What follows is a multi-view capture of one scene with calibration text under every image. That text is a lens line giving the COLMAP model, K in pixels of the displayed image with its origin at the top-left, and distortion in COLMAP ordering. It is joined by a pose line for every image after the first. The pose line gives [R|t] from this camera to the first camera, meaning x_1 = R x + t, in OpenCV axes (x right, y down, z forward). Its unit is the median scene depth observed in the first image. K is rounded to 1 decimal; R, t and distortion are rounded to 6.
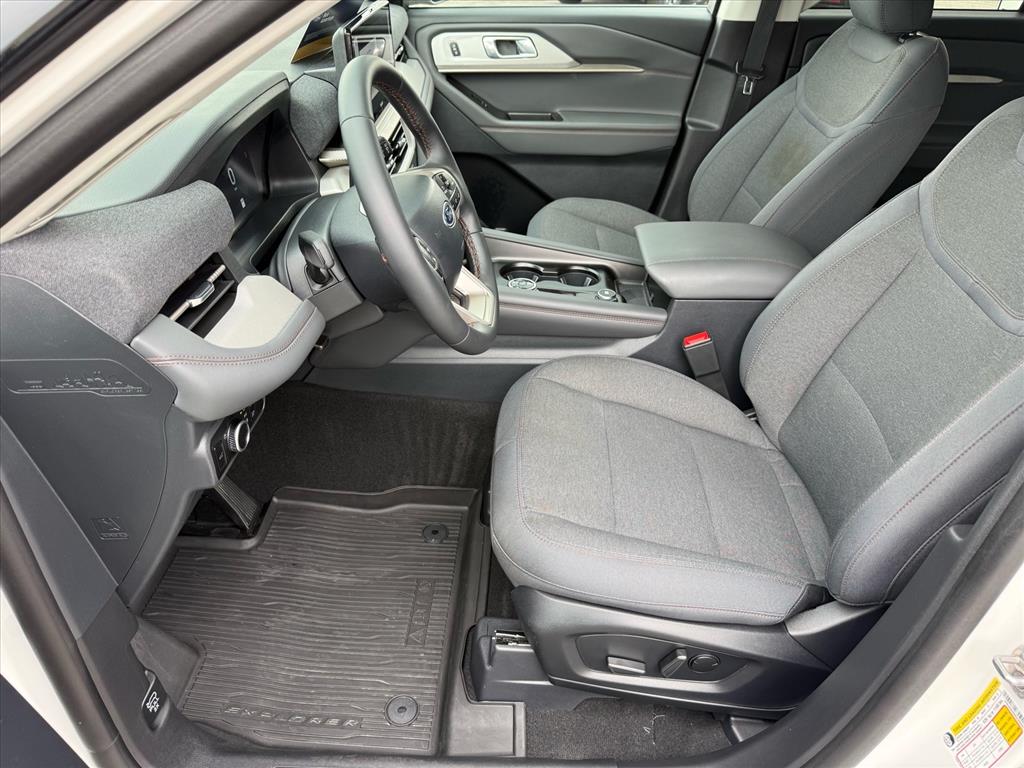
lens RADIAL K [[709.5, 0, 512.0], [0, 709.5, 384.0], [0, 0, 1]] dist [0.070941, -0.001681]
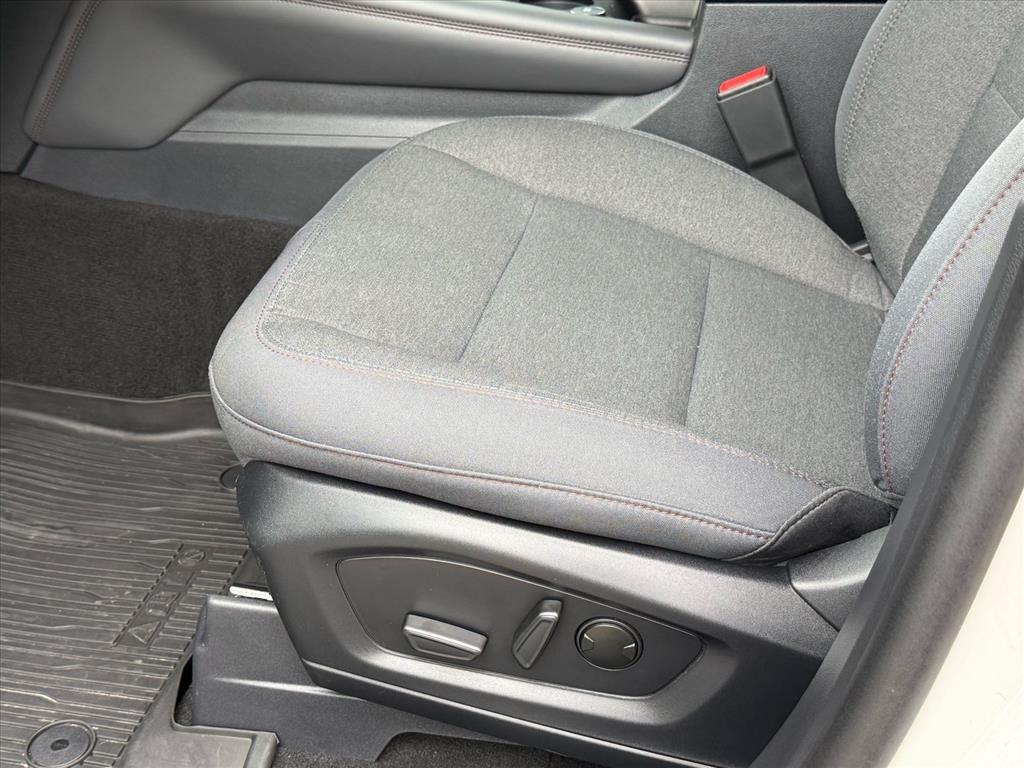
lens RADIAL K [[1251.6, 0, 512.0], [0, 1251.6, 384.0], [0, 0, 1]] dist [0.065843, 0.018791]
pose [[0.985839, 0.043459, -0.161966, 0.257043], [-0.056374, 0.995512, -0.076013, 0.224321], [0.157936, 0.084067, 0.983864, 0.142375]]
